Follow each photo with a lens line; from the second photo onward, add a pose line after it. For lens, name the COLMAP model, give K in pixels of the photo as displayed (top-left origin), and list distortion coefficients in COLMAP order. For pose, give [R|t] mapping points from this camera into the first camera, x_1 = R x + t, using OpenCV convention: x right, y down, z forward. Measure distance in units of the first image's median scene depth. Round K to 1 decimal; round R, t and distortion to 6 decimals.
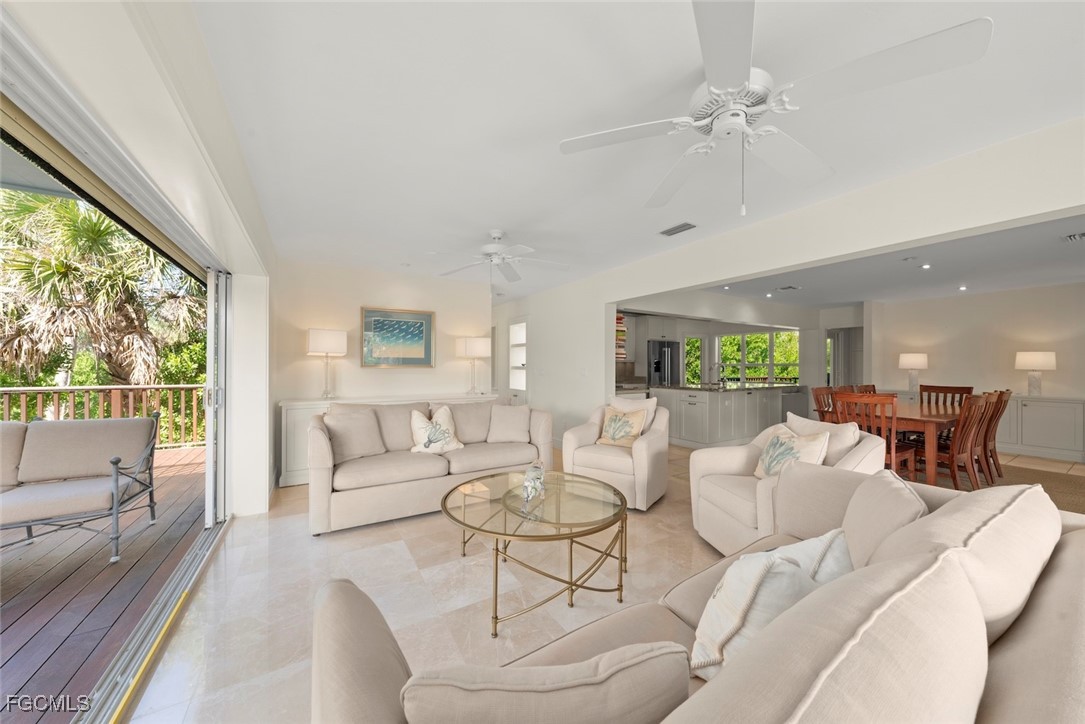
lens RADIAL K [[376.2, 0, 542.5], [0, 376.2, 362.0], [0, 0, 1]] dist [-0.008135, -0.000075]
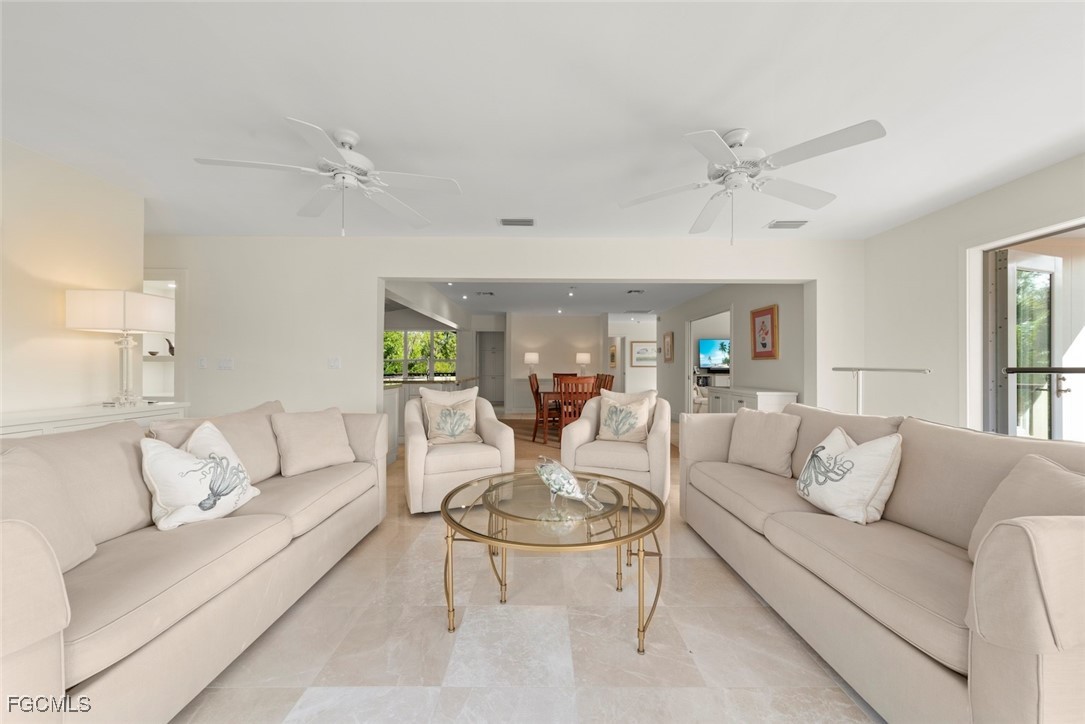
lens RADIAL K [[389.8, 0, 542.5], [0, 389.8, 362.0], [0, 0, 1]] dist [-0.005971, -0.000060]
pose [[0.511681, 0.008769, 0.859131, -0.376686], [-0.008787, 0.999949, -0.004973, 0.027588], [-0.859130, -0.005005, 0.511732, 0.275956]]
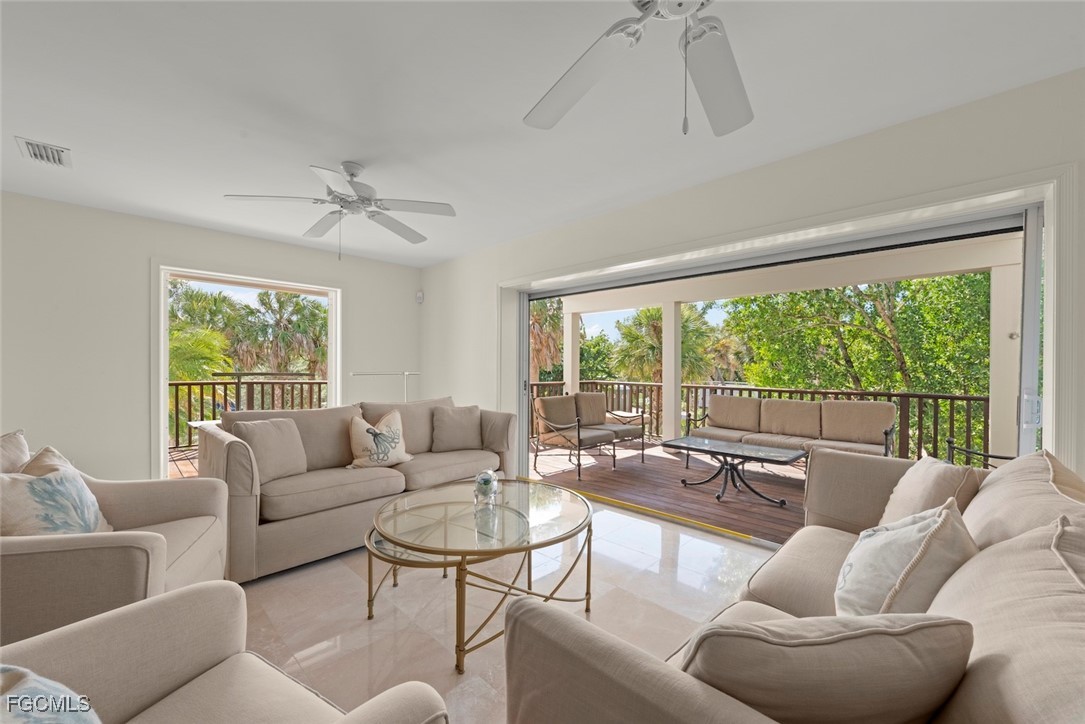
lens RADIAL K [[428.9, 0, 539.4], [0, 428.9, 368.9], [0, 0, 1]] dist [0.001483, 0.000215]
pose [[-0.969447, -0.009516, -0.245115, 0.050945], [-0.008239, 0.999947, -0.006235, 0.023172], [0.245161, -0.004025, -0.969474, 0.952702]]
